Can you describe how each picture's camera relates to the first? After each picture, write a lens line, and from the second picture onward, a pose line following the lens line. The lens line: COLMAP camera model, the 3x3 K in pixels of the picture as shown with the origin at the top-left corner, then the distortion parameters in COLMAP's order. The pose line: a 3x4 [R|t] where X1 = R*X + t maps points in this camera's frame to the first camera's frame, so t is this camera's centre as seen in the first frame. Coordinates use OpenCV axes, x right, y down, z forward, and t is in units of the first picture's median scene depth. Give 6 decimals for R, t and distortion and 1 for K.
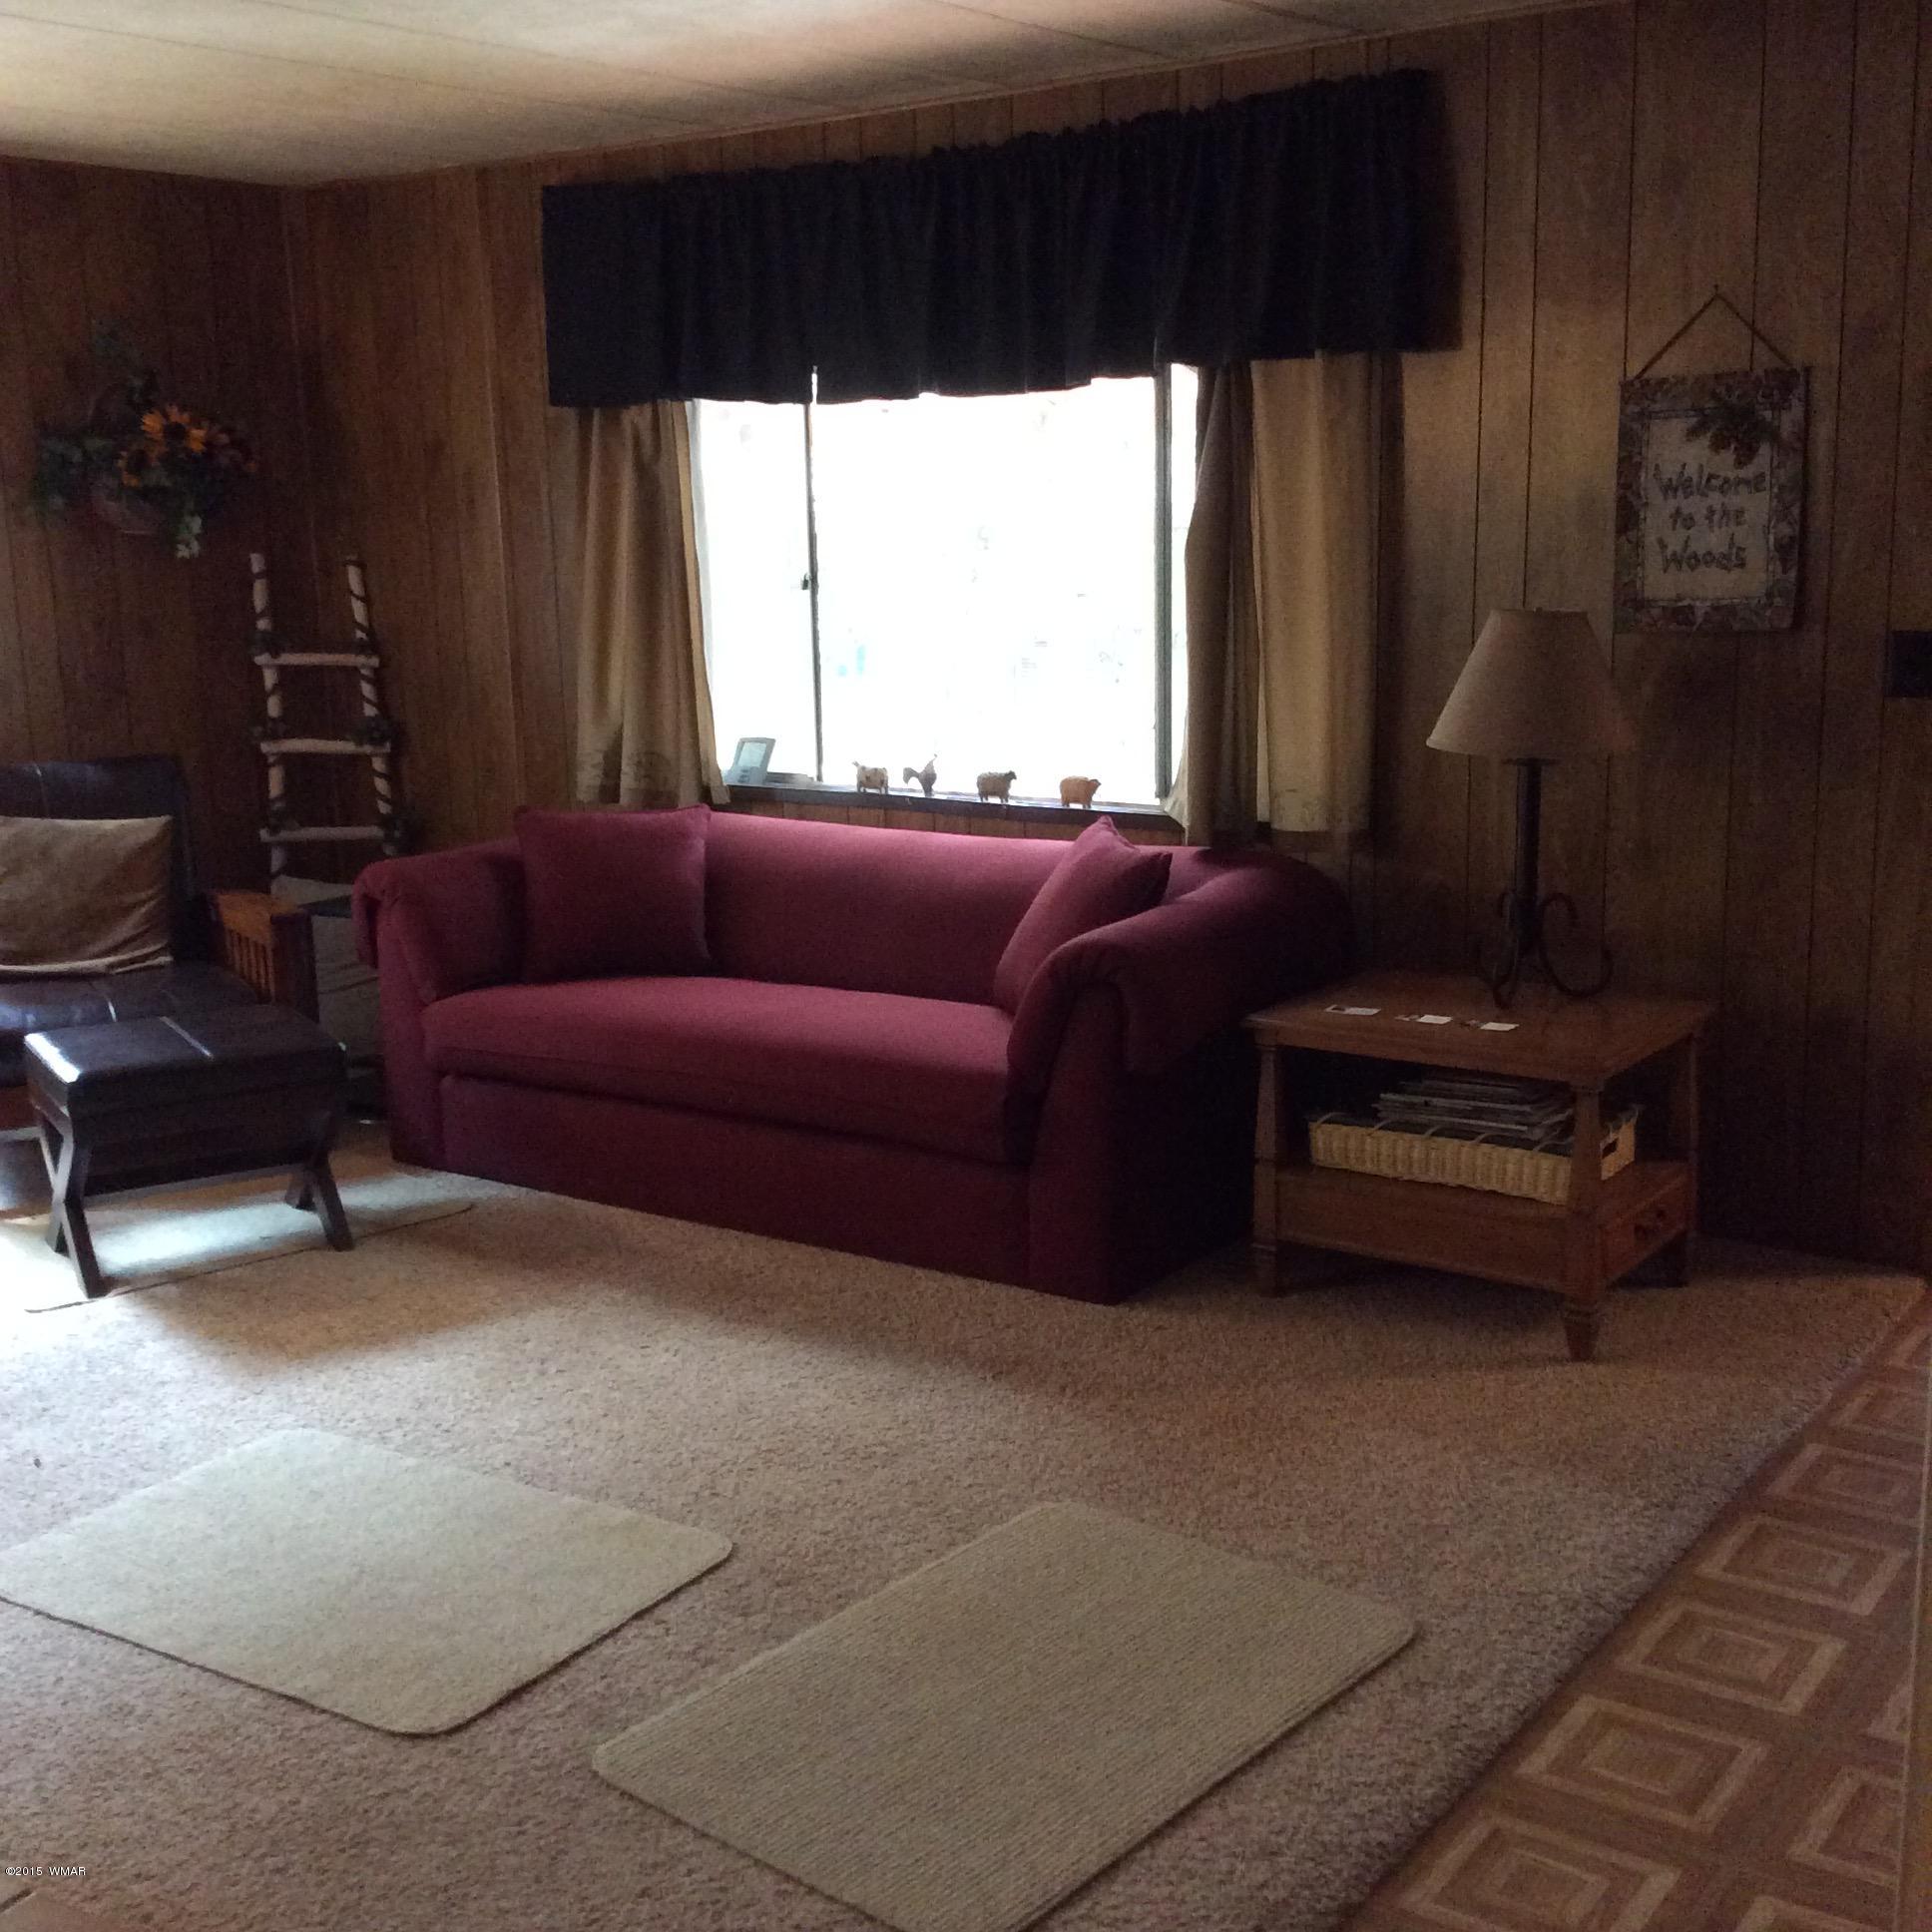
lens RADIAL K [[2356.2, 0, 972.5], [0, 2356.2, 964.0], [0, 0, 1]] dist [0.036214, 0.000000]
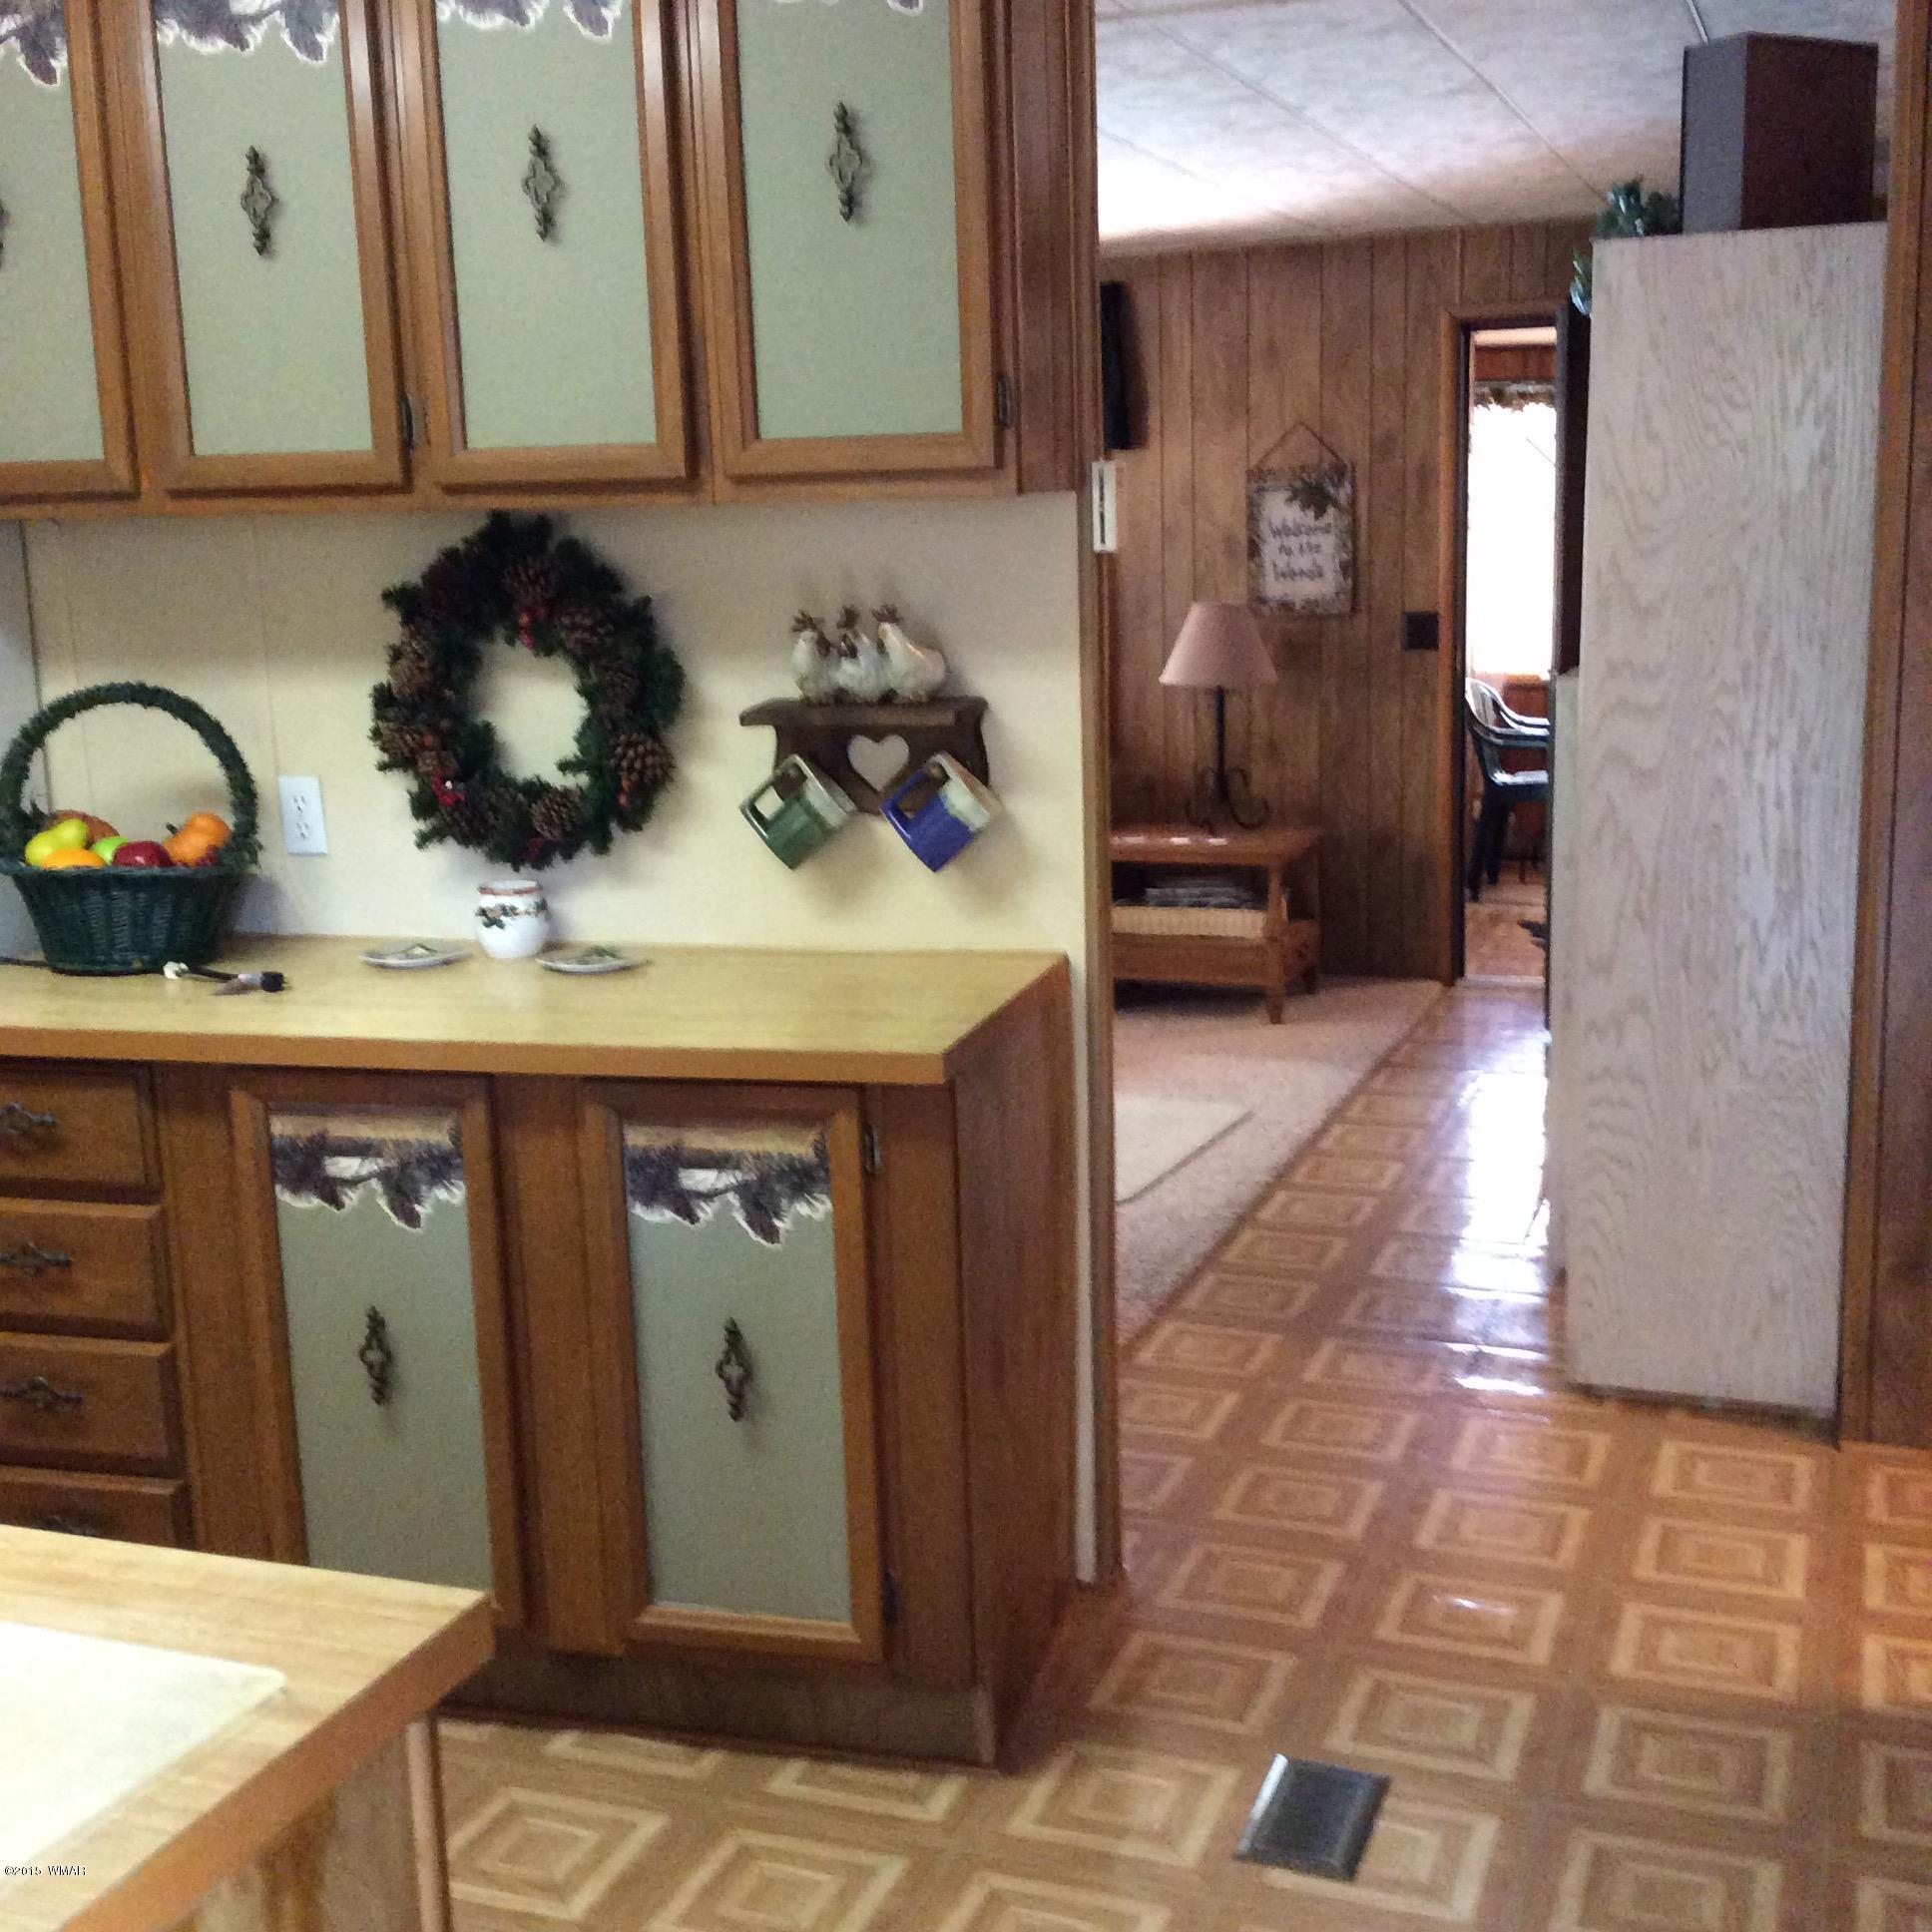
lens RADIAL K [[2356.2, 0, 961.8], [0, 2356.2, 967.8], [0, 0, 1]] dist [0.036214, 0.000000]
pose [[0.969415, -0.054584, 0.239280, -0.356113], [0.056099, 0.998425, 0.000479, 0.100468], [-0.238930, 0.012959, 0.970950, -0.603604]]
